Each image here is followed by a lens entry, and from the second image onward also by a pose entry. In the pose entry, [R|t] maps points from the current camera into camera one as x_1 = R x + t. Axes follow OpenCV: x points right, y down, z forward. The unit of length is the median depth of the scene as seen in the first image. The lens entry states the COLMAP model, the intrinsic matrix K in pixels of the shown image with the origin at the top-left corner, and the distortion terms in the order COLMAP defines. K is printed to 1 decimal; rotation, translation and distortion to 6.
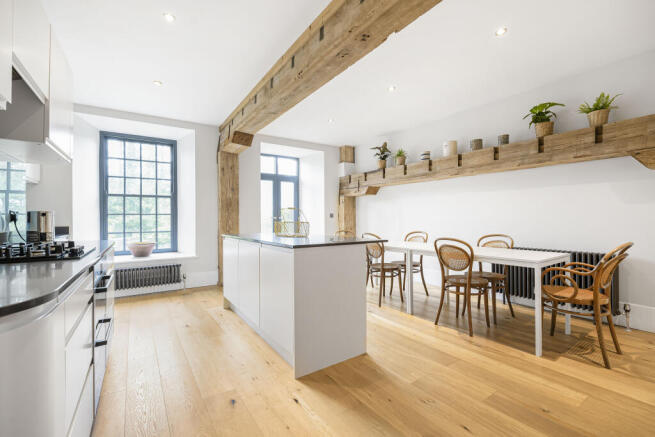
lens RADIAL K [[291.4, 0, 325.6], [0, 291.4, 218.9], [0, 0, 1]] dist [-0.003167, -0.000577]
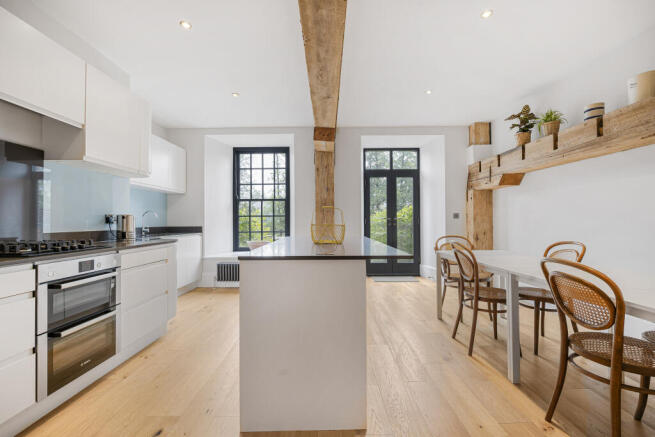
lens RADIAL K [[291.4, 0, 322.4], [0, 291.4, 218.8], [0, 0, 1]] dist [-0.003167, -0.000577]
pose [[0.825808, -0.002504, -0.563946, 0.197146], [0.000924, 0.999995, -0.003088, -0.001771], [0.563951, 0.002029, 0.825806, 0.192618]]
